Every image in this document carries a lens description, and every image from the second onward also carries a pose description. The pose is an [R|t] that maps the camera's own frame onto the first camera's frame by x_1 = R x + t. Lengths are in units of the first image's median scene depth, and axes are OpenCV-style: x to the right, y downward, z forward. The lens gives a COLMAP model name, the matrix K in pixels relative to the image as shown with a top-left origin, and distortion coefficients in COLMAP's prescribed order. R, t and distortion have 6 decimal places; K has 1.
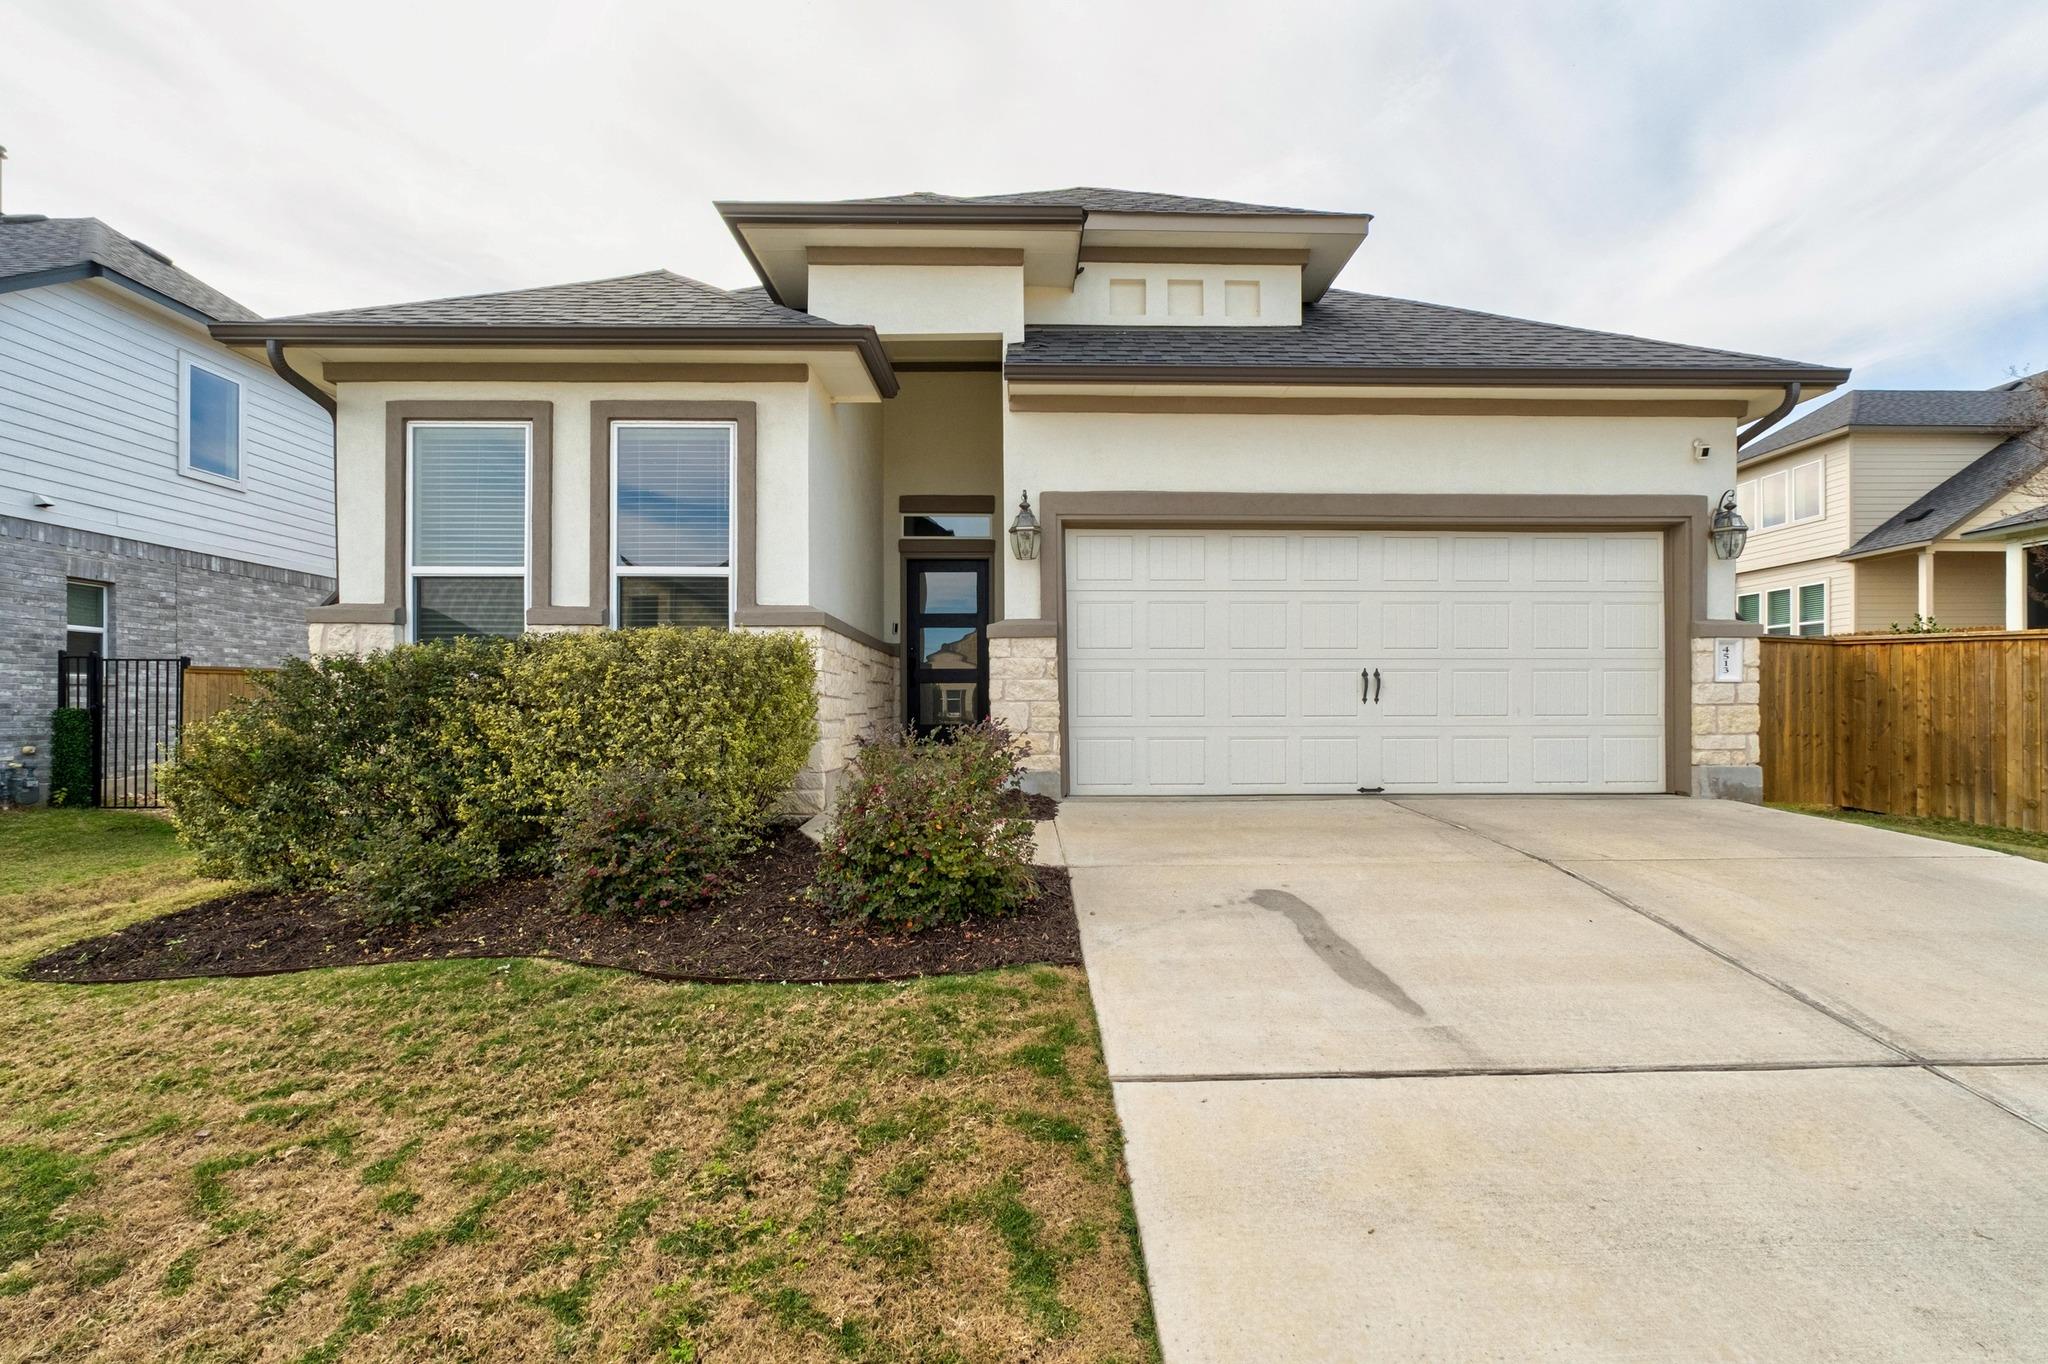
lens RADIAL K [[771.8, 0, 1023.2], [0, 771.8, 655.4], [0, 0, 1]] dist [-0.002269, -0.000024]
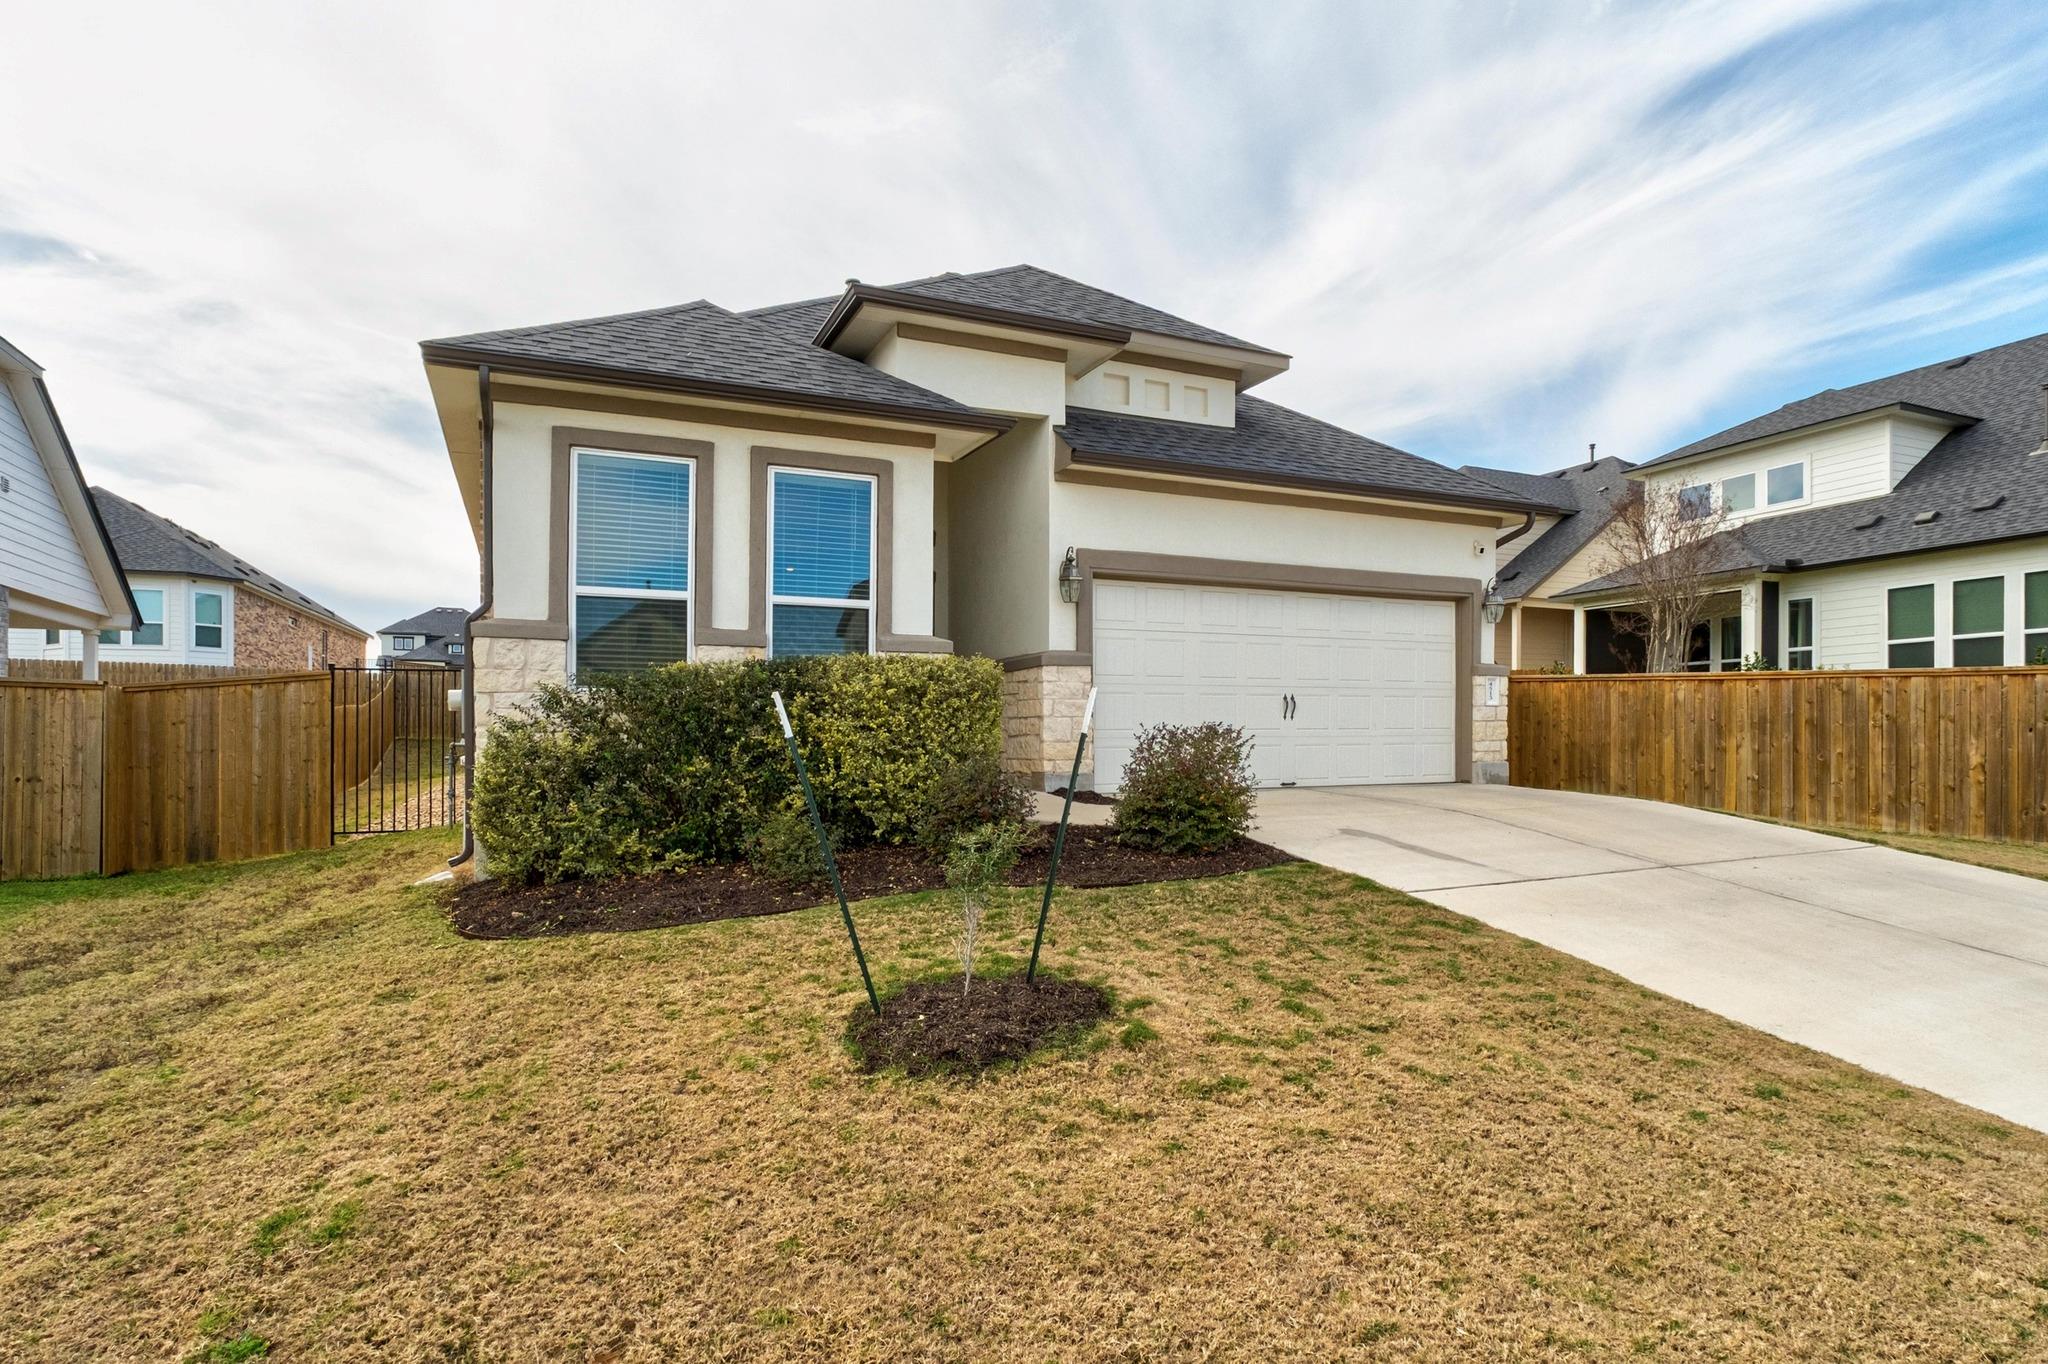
lens RADIAL K [[850.3, 0, 1027.7], [0, 850.3, 668.9], [0, 0, 1]] dist [-0.000897, -0.000075]
pose [[0.939583, 0.021139, 0.341669, -0.489766], [-0.016792, 0.999736, -0.015678, 0.004270], [-0.341910, 0.008993, 0.939690, -0.237248]]
